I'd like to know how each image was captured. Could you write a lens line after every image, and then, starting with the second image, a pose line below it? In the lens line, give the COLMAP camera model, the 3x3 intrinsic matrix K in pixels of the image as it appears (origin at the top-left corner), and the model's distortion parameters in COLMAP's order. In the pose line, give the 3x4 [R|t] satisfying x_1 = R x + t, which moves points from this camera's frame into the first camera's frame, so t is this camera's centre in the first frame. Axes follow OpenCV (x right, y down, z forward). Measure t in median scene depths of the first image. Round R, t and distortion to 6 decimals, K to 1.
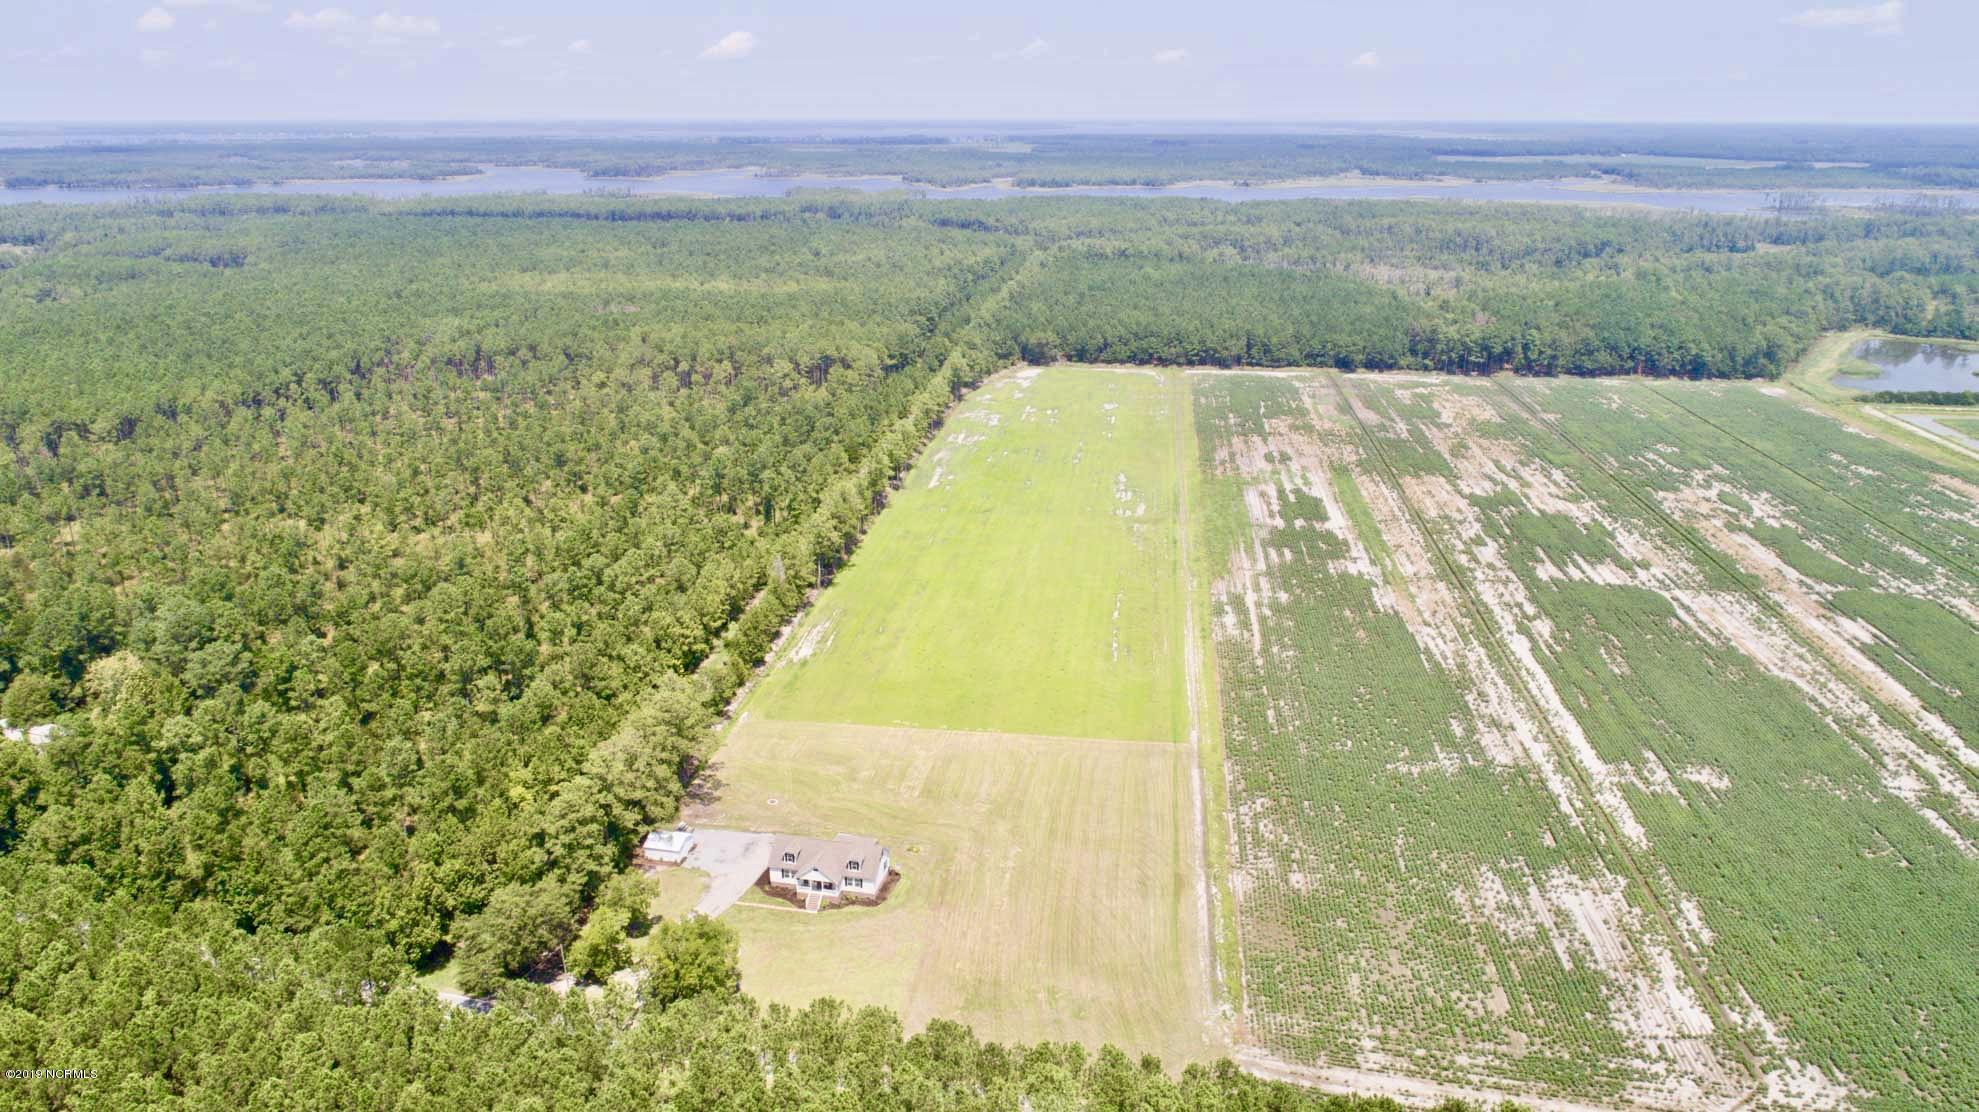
lens RADIAL K [[1364.1, 0, 997.8], [0, 1364.1, 555.5], [0, 0, 1]] dist [-0.014161, 0.001053]
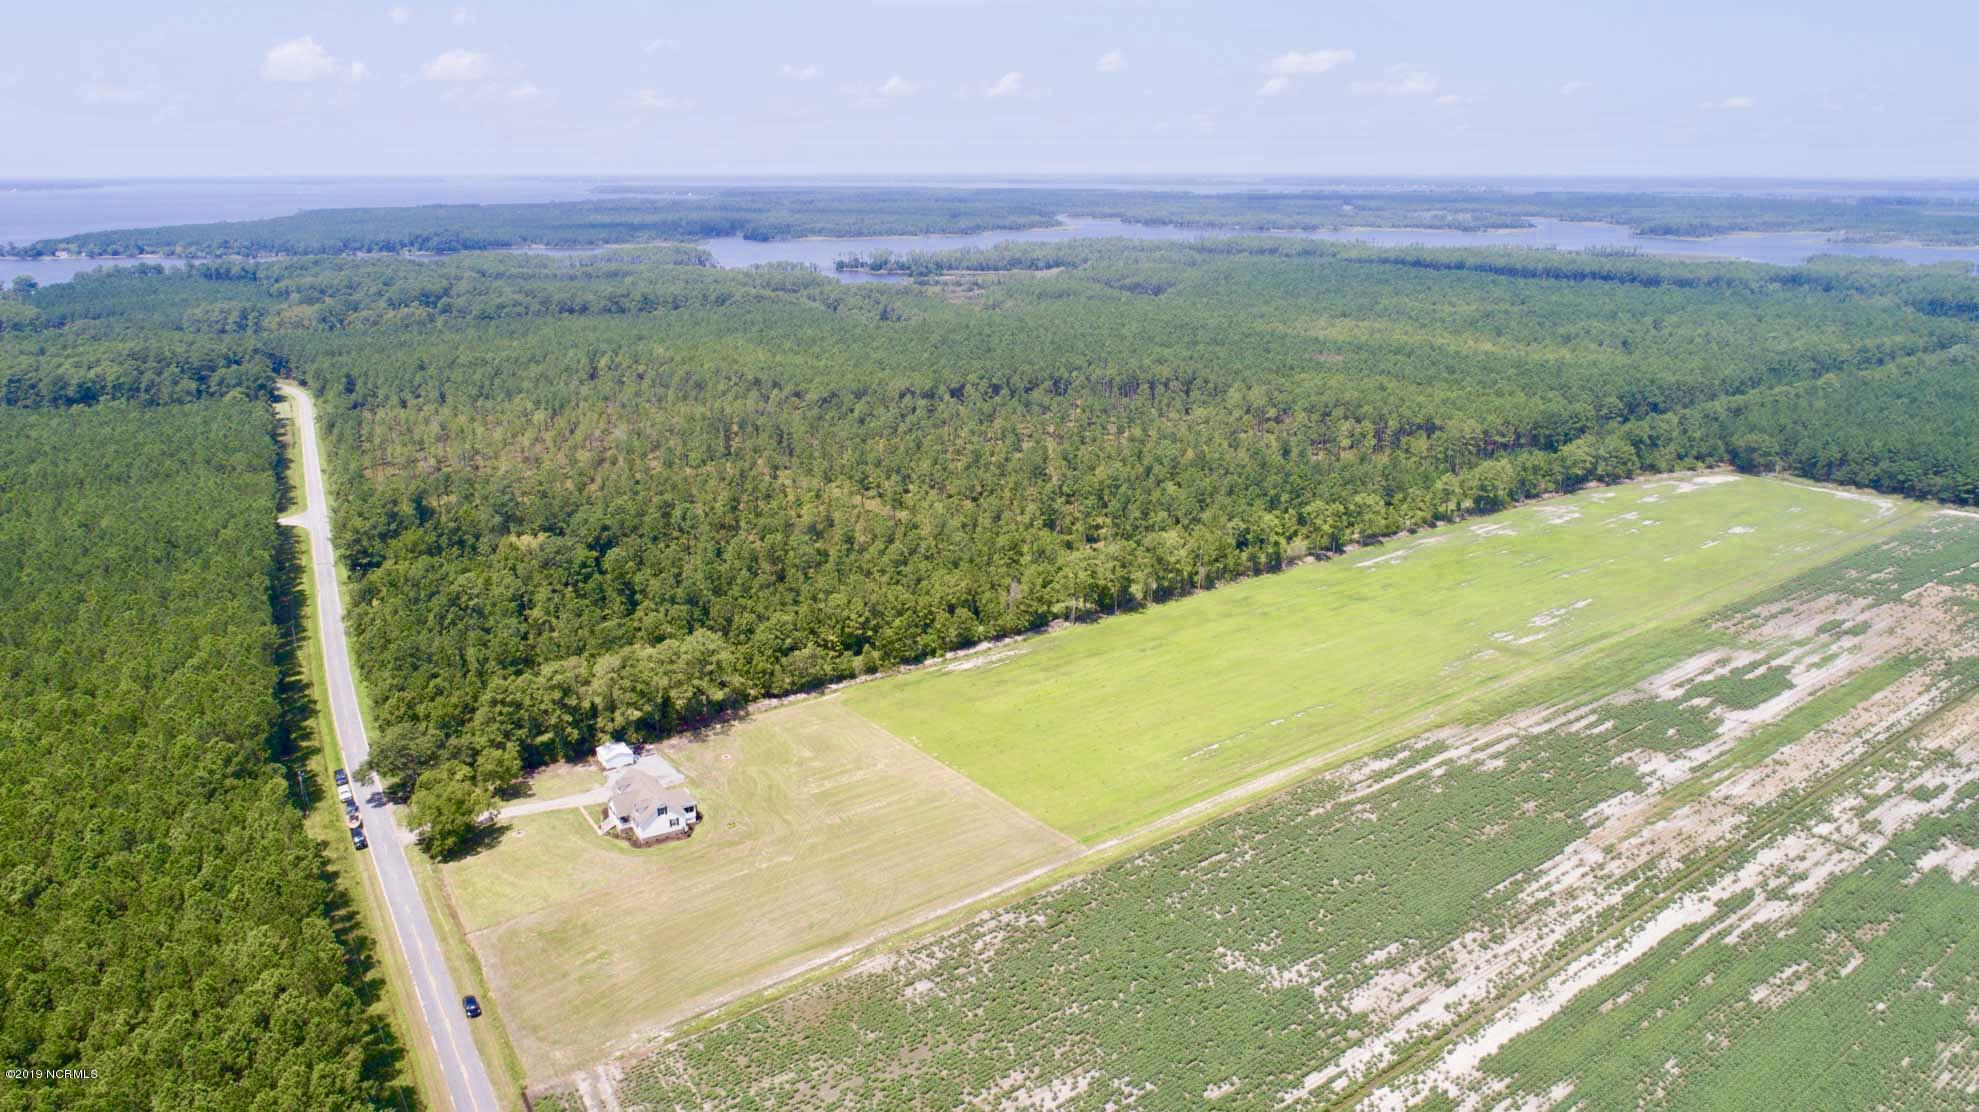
lens RADIAL K [[1334.0, 0, 989.5], [0, 1334.0, 556.0], [0, 0, 1]] dist [-0.018334, 0.006584]
pose [[0.702883, 0.197440, -0.683355, 0.566047], [-0.218456, 0.974194, 0.056774, -0.076618], [0.676929, 0.109377, 0.727876, 0.236116]]
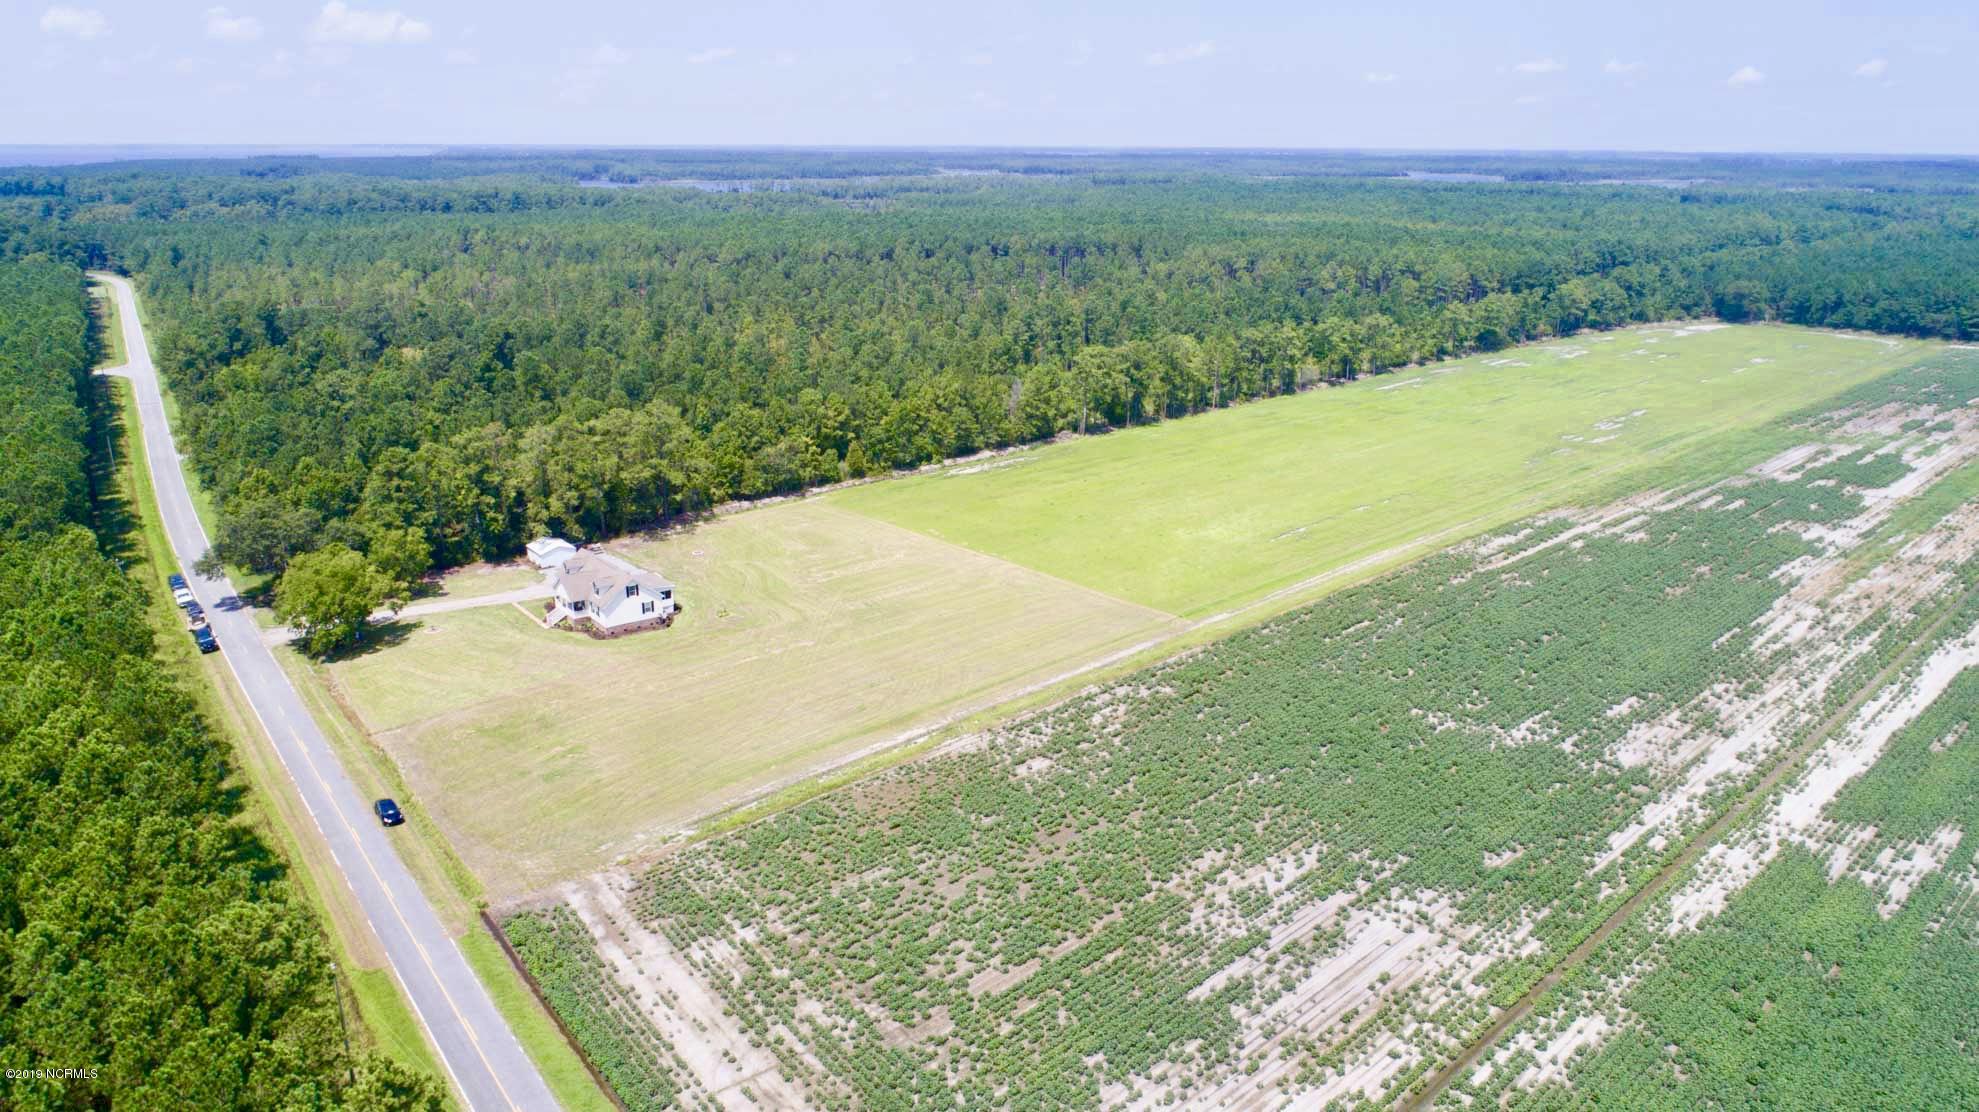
lens RADIAL K [[1334.0, 0, 989.5], [0, 1334.0, 556.0], [0, 0, 1]] dist [-0.018334, 0.006584]
pose [[0.769921, 0.191064, -0.608865, 0.402321], [-0.199773, 0.978332, 0.054388, 0.074216], [0.606064, 0.079760, 0.791407, 0.322053]]
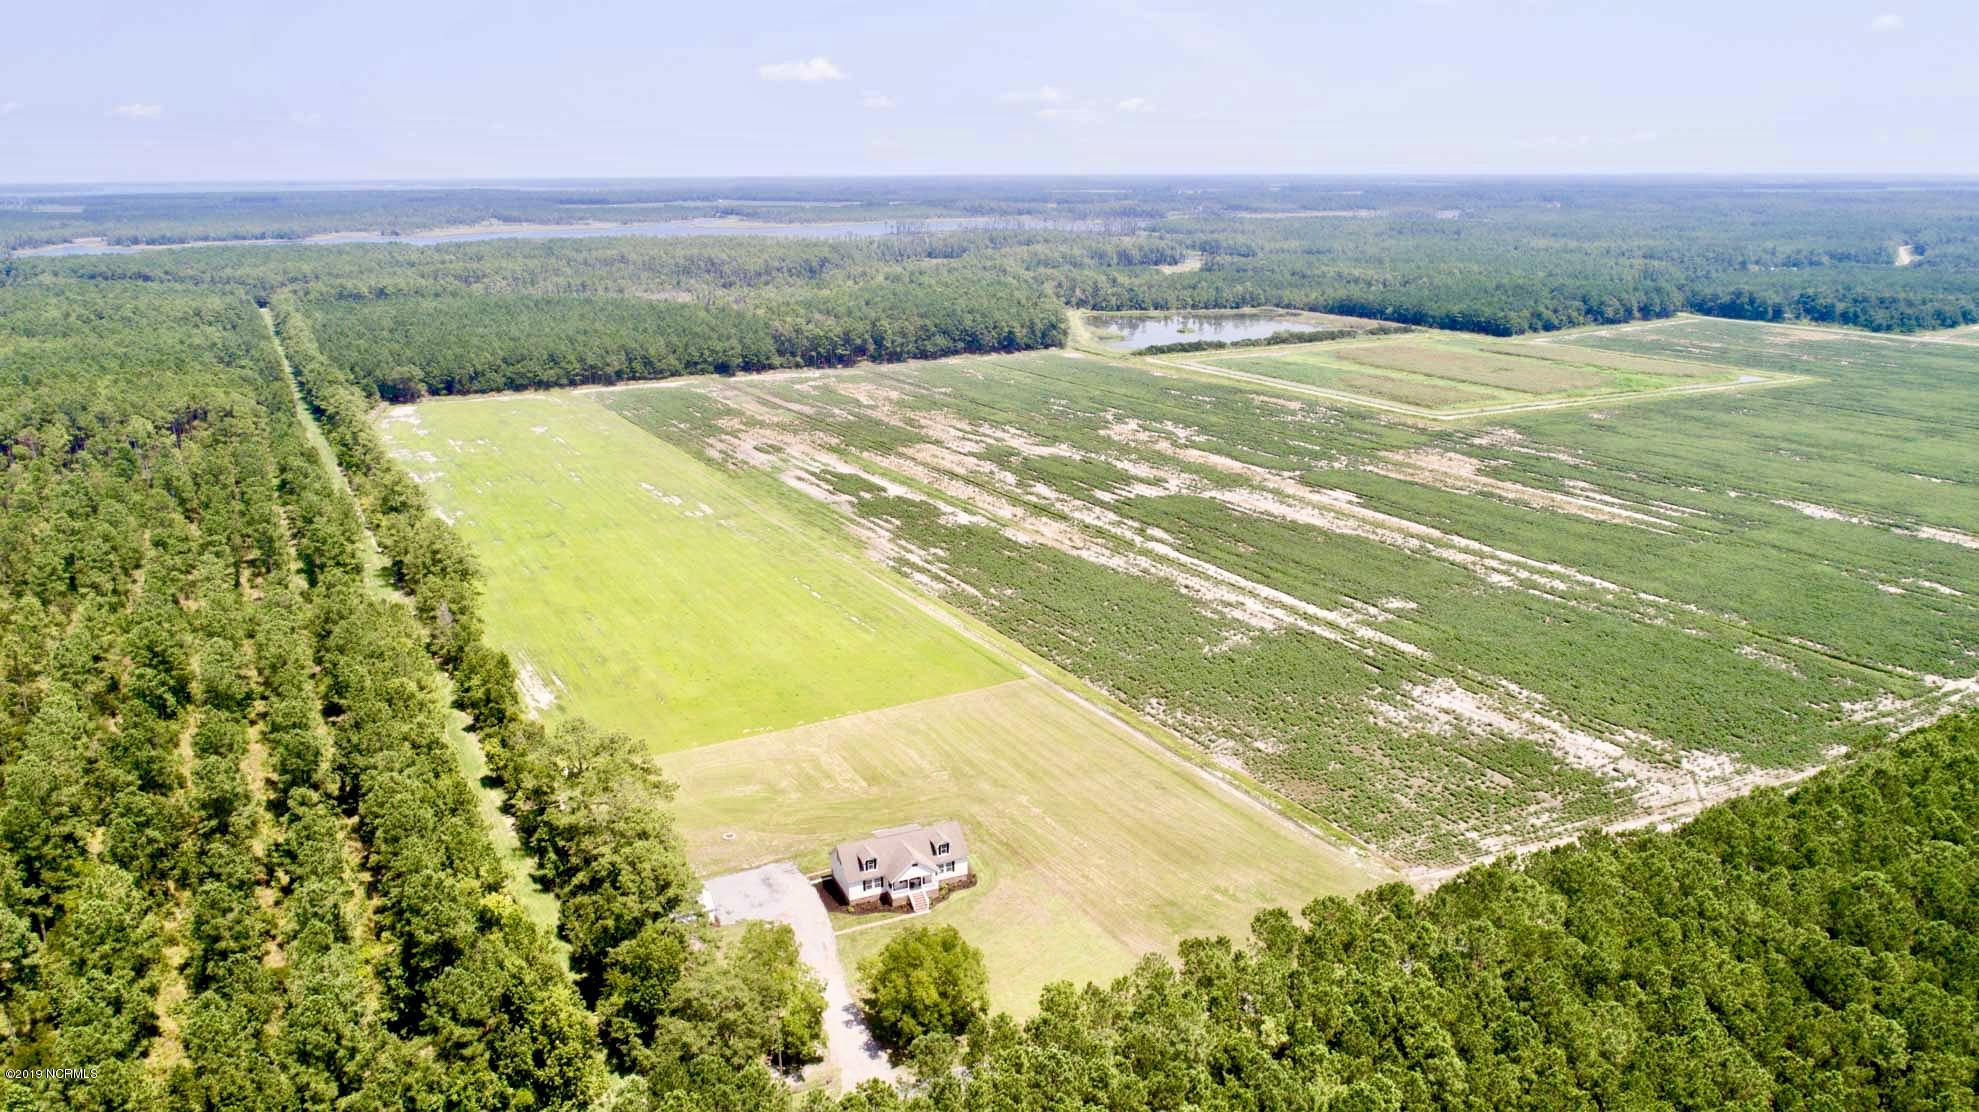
lens RADIAL K [[1334.0, 0, 989.5], [0, 1334.0, 556.0], [0, 0, 1]] dist [-0.018334, 0.006584]
pose [[0.805407, -0.169565, 0.567951, -0.363626], [0.188034, 0.981806, 0.026474, 0.015572], [-0.562106, 0.085471, 0.822637, 0.170694]]
